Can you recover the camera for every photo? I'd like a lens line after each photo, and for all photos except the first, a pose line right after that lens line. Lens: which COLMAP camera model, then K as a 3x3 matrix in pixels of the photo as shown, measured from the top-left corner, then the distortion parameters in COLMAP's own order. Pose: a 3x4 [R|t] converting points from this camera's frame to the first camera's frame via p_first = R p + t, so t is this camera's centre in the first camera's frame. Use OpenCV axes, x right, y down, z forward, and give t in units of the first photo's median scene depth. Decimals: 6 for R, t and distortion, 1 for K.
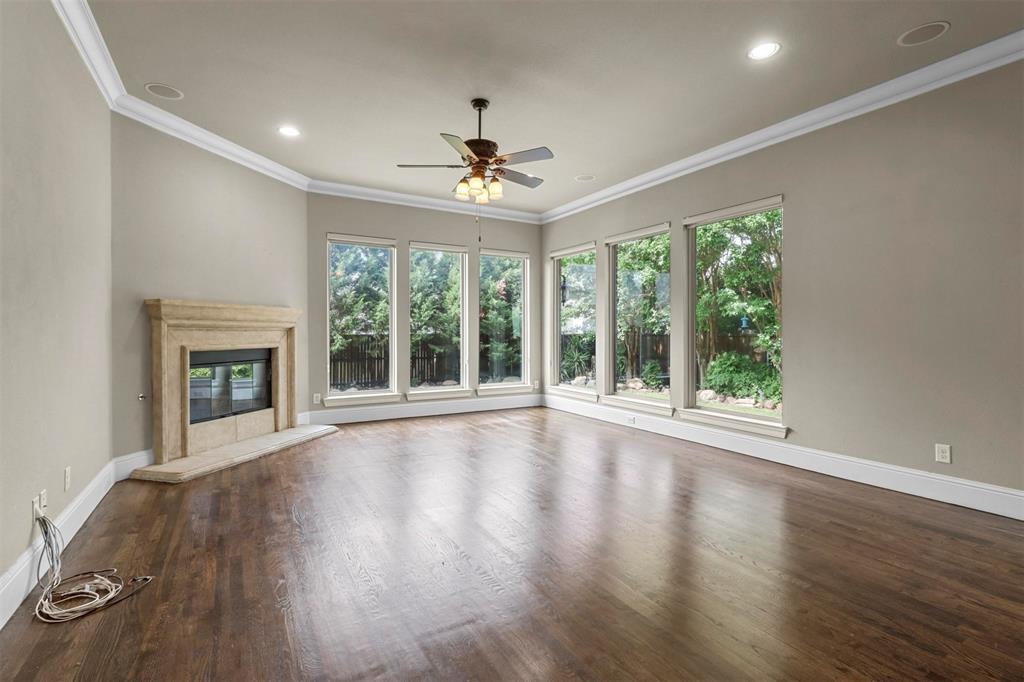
lens RADIAL K [[476.1, 0, 507.1], [0, 476.1, 332.1], [0, 0, 1]] dist [0.001422, -0.000803]
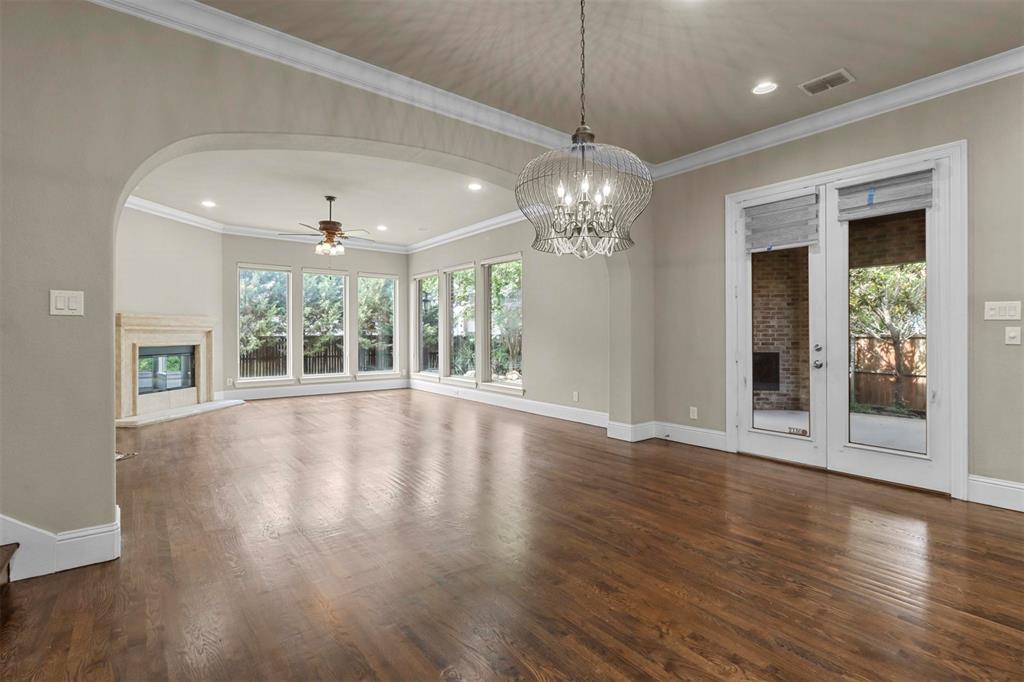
lens RADIAL K [[476.1, 0, 507.1], [0, 476.1, 332.1], [0, 0, 1]] dist [0.001422, -0.000803]
pose [[0.991032, -0.002112, 0.133611, 0.234745], [0.002489, 0.999993, -0.002657, 0.000217], [-0.133604, 0.002966, 0.991030, -0.523473]]
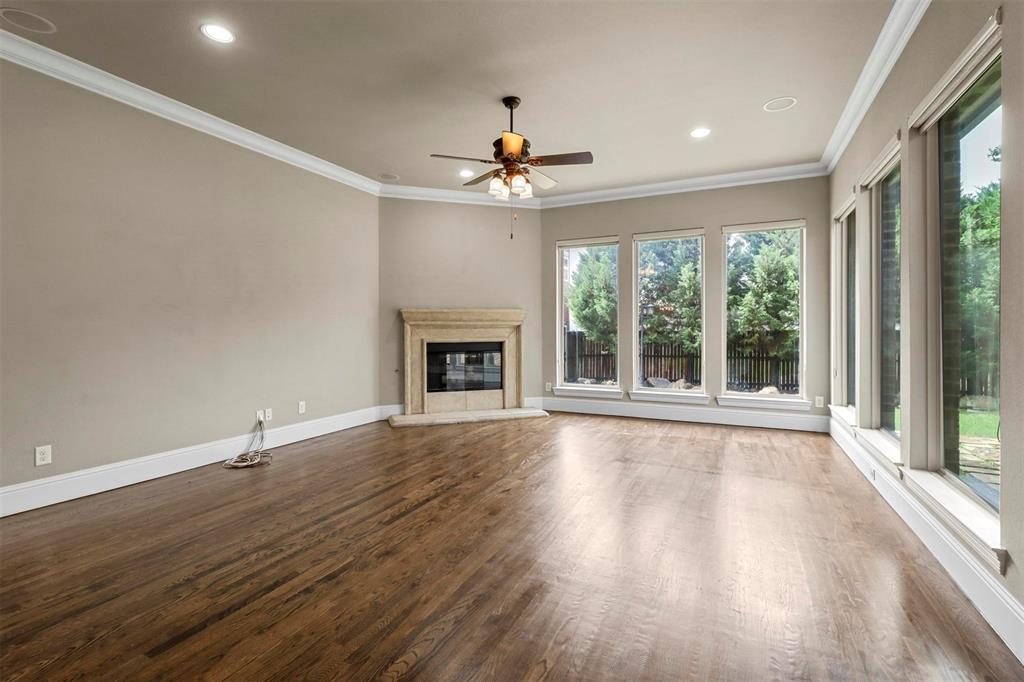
lens RADIAL K [[470.4, 0, 509.3], [0, 470.4, 326.1], [0, 0, 1]] dist [0.000465, -0.000197]
pose [[0.557315, -0.007145, -0.830270, 0.531741], [0.004639, 0.999974, -0.005492, -0.001287], [0.830288, -0.000791, 0.557334, 0.310711]]
